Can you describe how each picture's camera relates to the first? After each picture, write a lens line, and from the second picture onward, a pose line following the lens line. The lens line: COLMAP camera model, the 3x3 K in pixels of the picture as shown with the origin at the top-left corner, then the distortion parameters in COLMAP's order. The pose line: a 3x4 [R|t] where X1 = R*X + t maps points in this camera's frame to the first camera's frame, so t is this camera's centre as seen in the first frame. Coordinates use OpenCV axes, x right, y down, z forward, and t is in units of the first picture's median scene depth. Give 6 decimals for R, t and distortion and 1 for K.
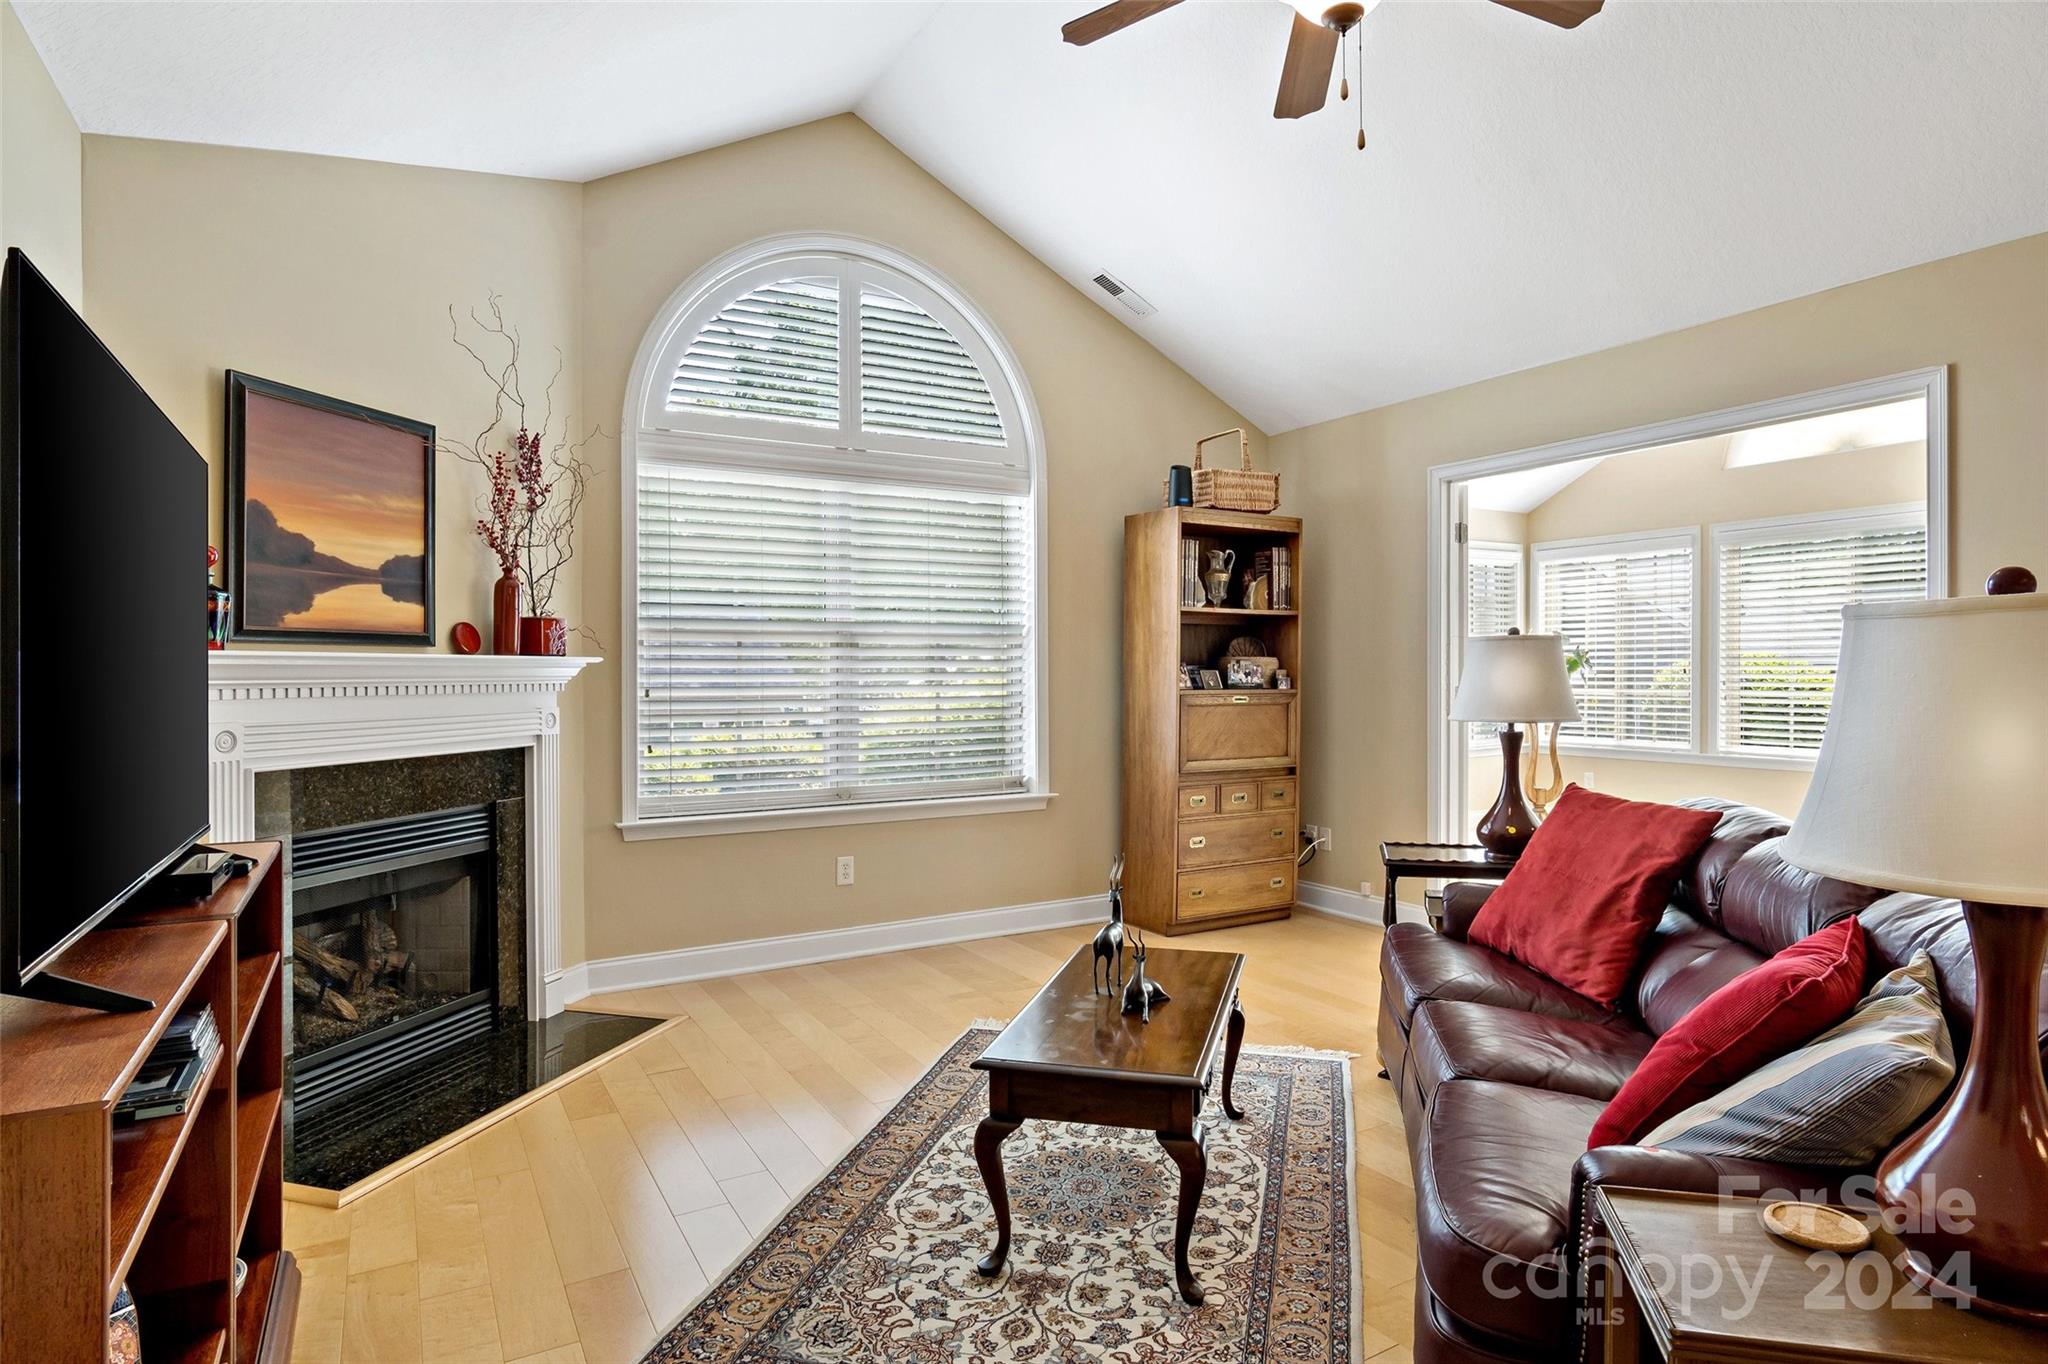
lens RADIAL K [[1096.5, 0, 1024.0], [0, 1096.5, 682.0], [0, 0, 1]] dist [-0.029276, 0.012518]
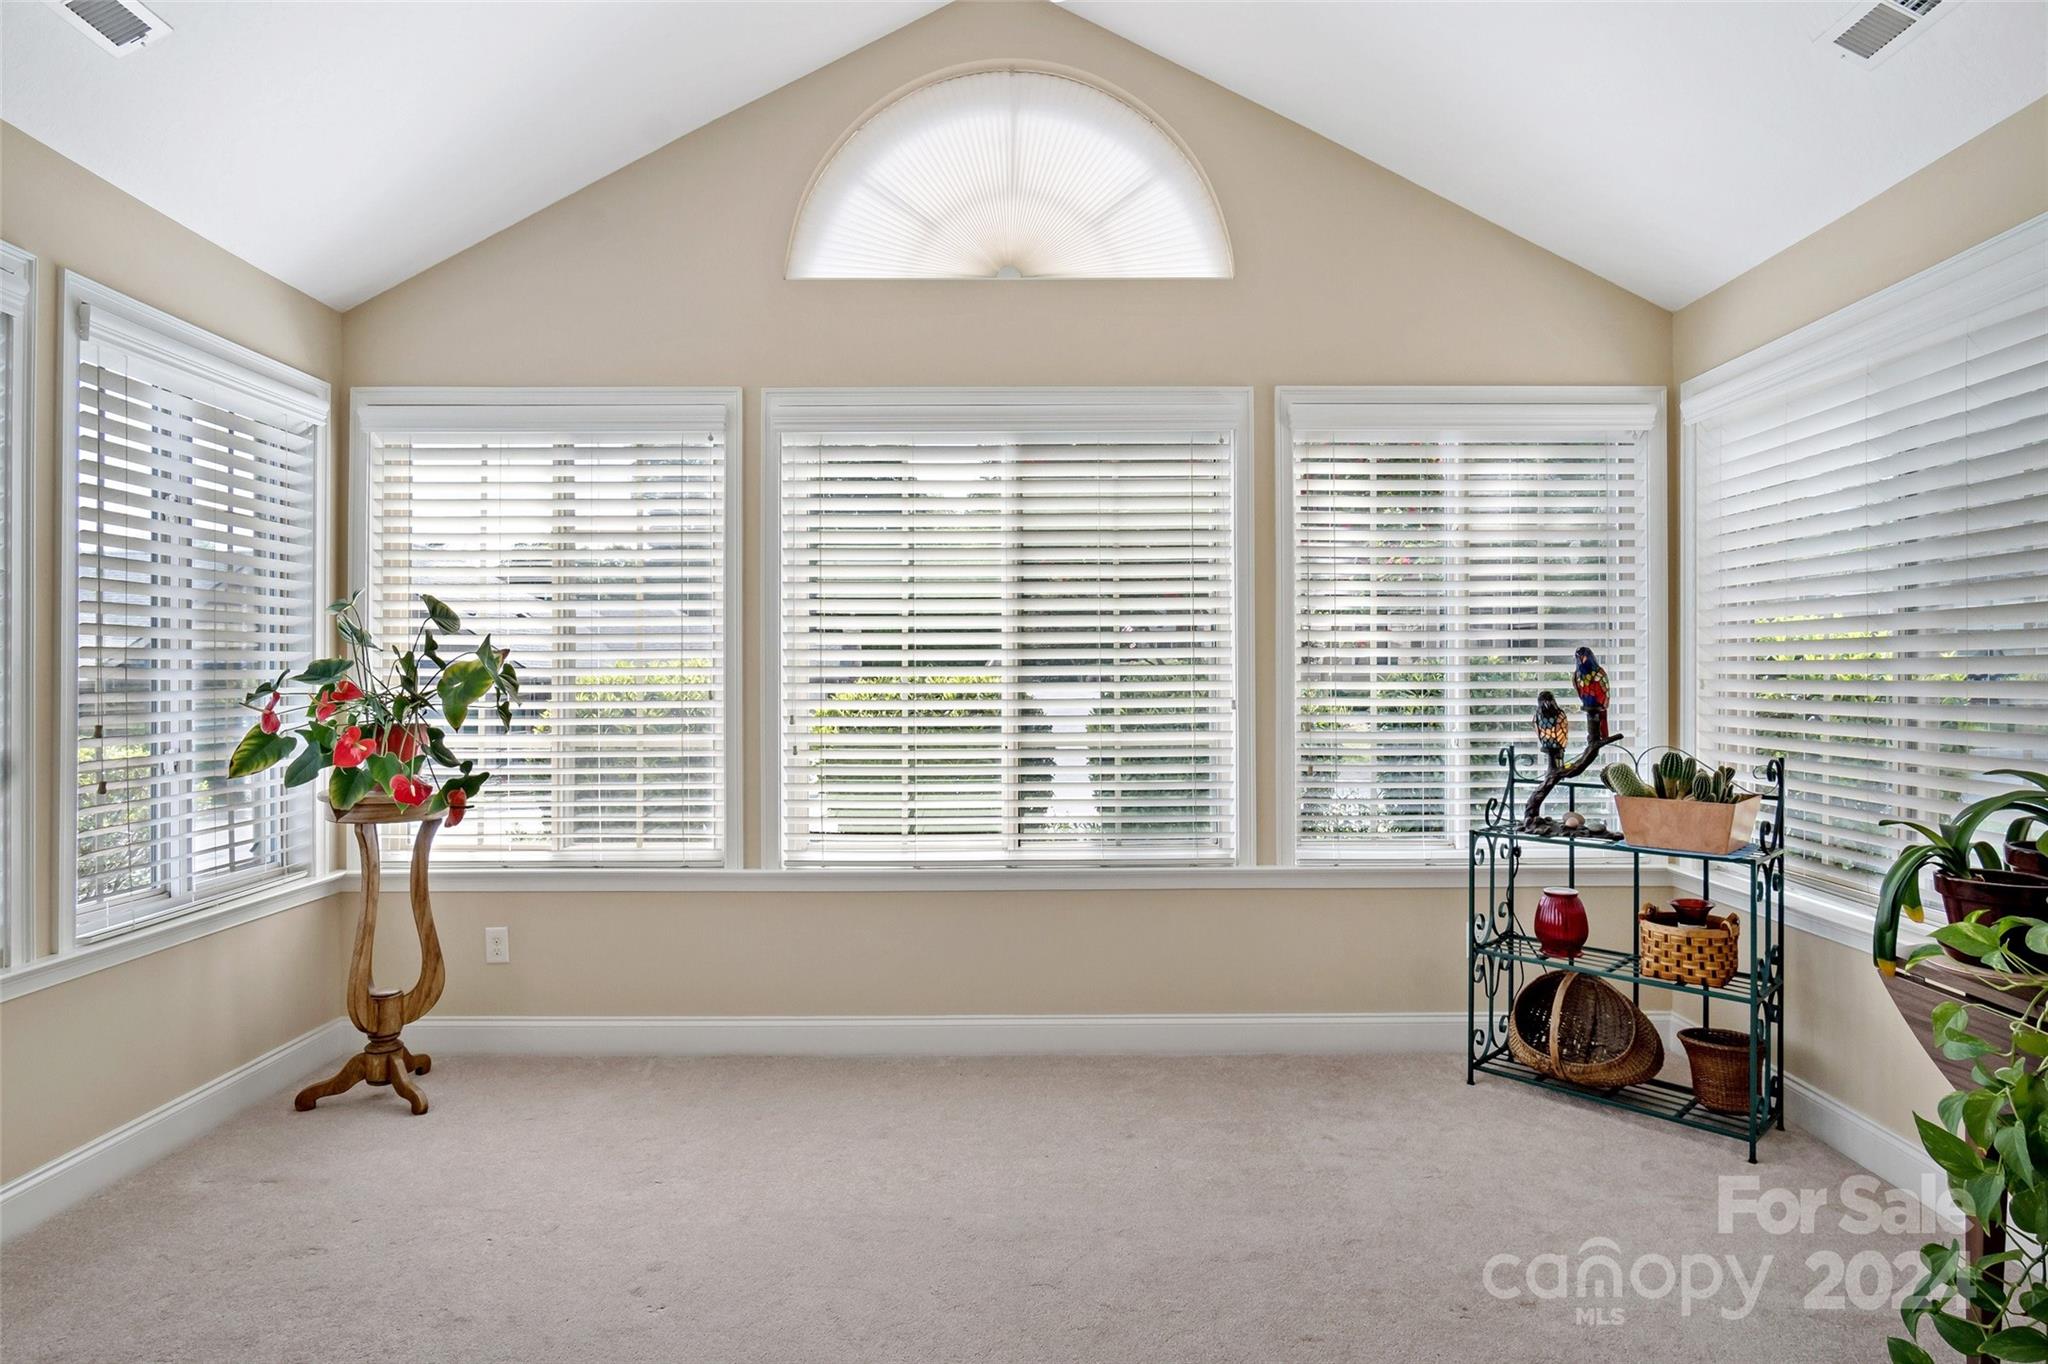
lens RADIAL K [[1184.0, 0, 1024.0], [0, 1184.0, 682.0], [0, 0, 1]] dist [-0.008399, -0.000190]
pose [[0.502182, -0.003896, 0.864753, 0.212766], [0.010362, 0.999945, -0.001513, -0.011763], [-0.864700, 0.009720, 0.502195, 0.574299]]
